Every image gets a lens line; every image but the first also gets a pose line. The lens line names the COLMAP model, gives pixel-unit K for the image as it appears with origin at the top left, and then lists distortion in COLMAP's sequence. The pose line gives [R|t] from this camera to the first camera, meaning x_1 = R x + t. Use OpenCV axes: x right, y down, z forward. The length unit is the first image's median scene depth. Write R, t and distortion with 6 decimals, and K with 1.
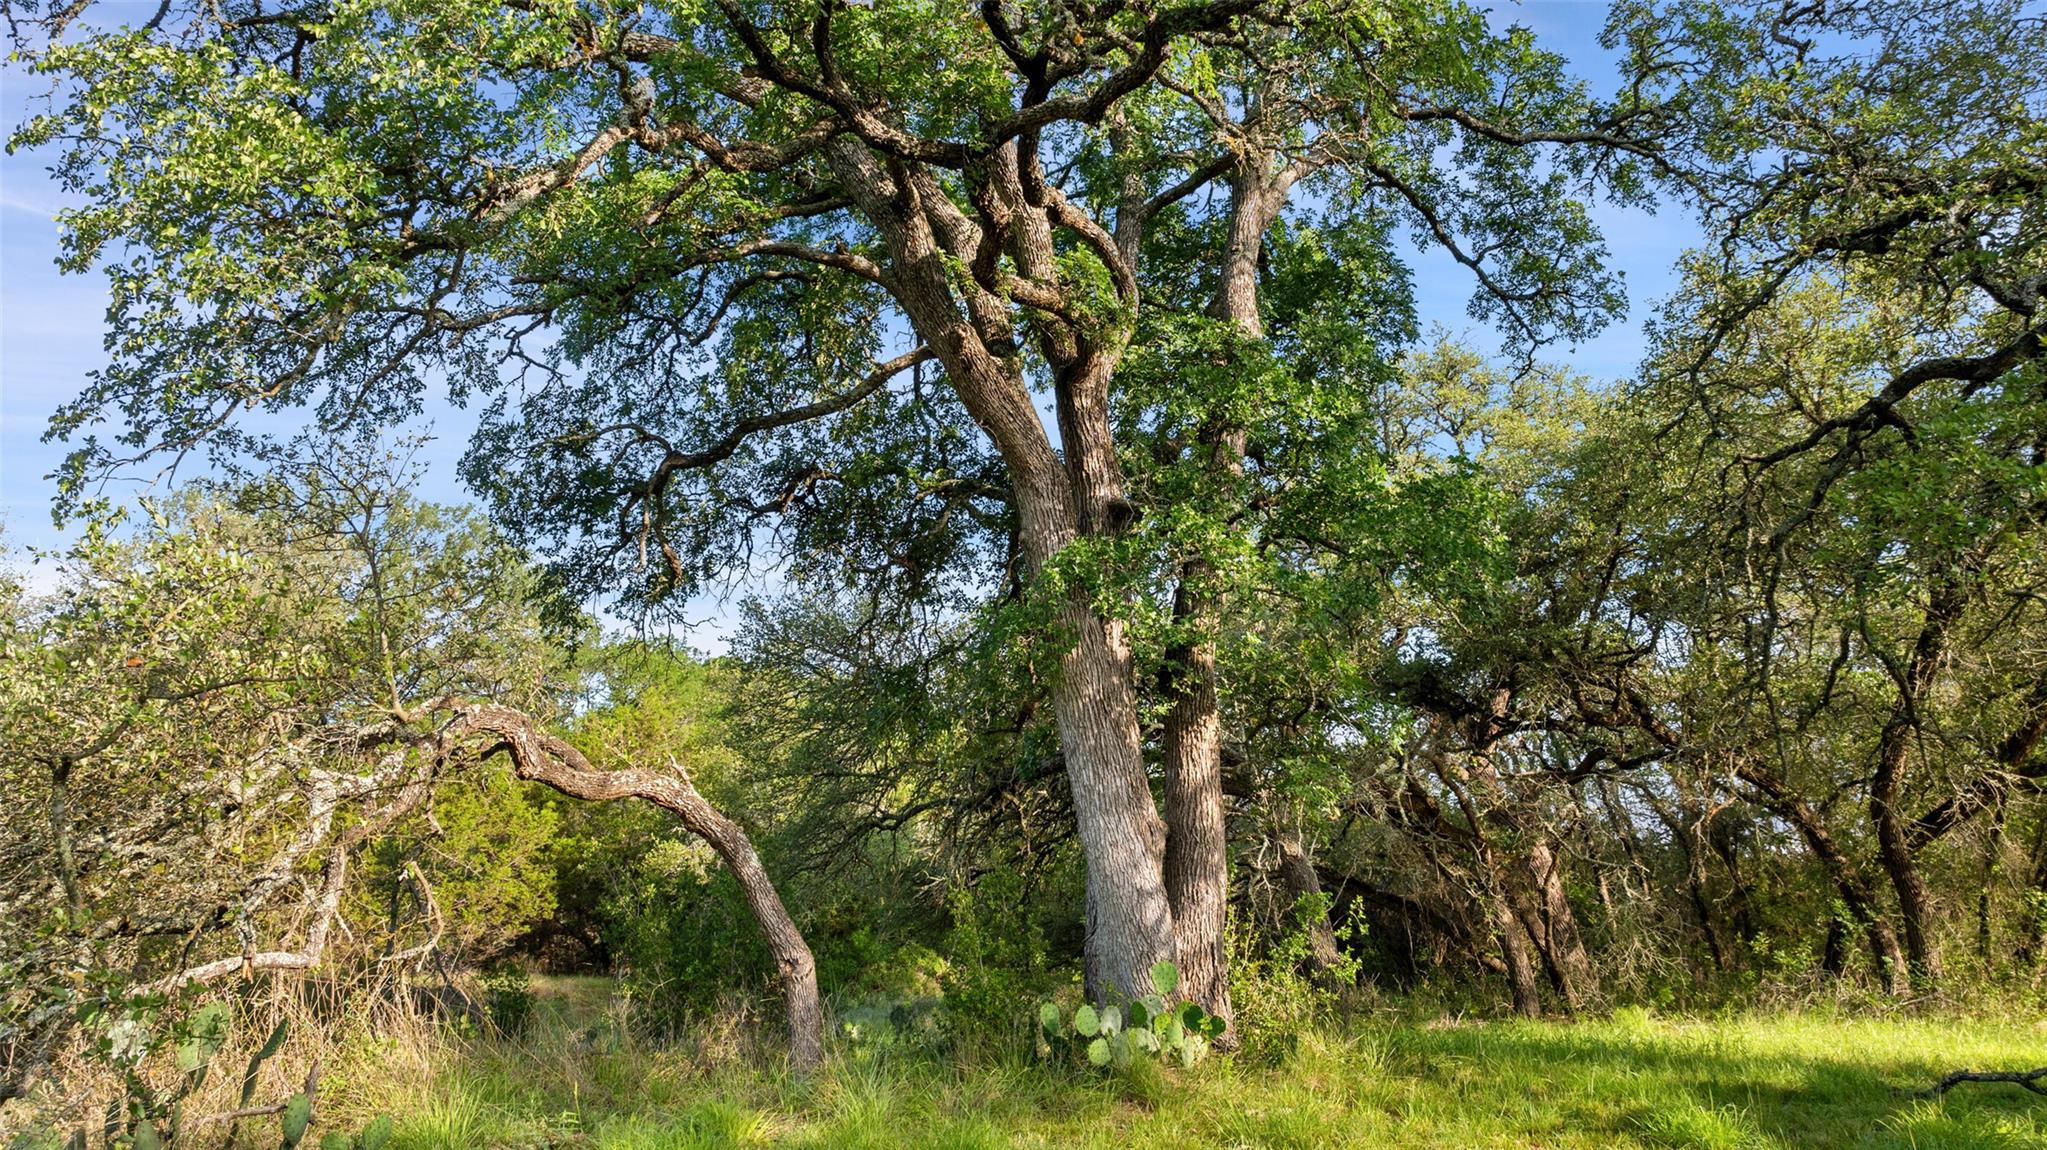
lens RADIAL K [[1436.7, 0, 1020.3], [0, 1436.7, 565.7], [0, 0, 1]] dist [-0.016613, -0.004353]
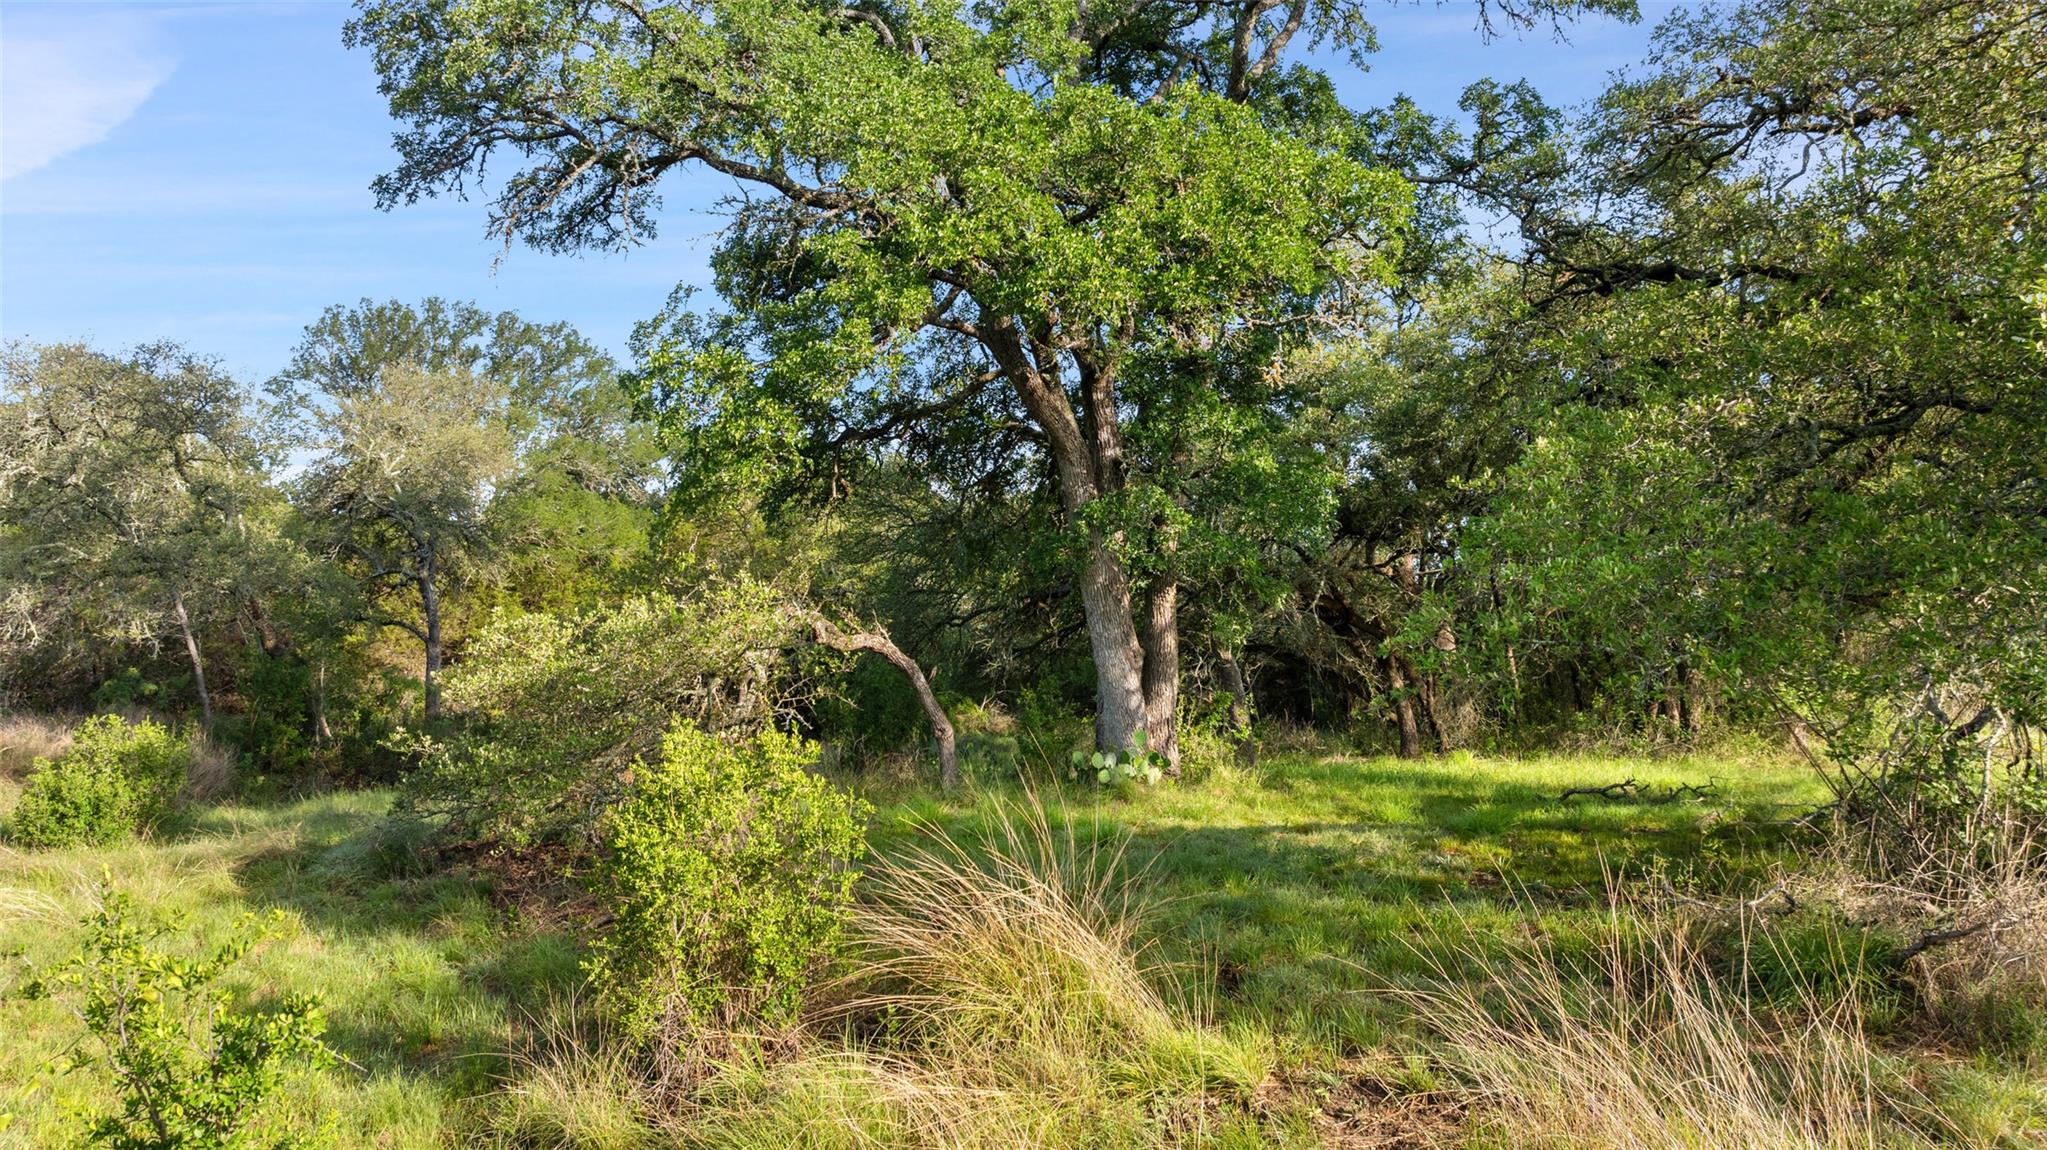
lens RADIAL K [[1436.7, 0, 1020.3], [0, 1436.7, 565.7], [0, 0, 1]] dist [-0.016613, -0.004353]
pose [[0.999992, 0.001871, -0.003506, -0.043826], [-0.001213, 0.983849, 0.178994, -0.242646], [0.003785, -0.178989, 0.983844, -0.724040]]
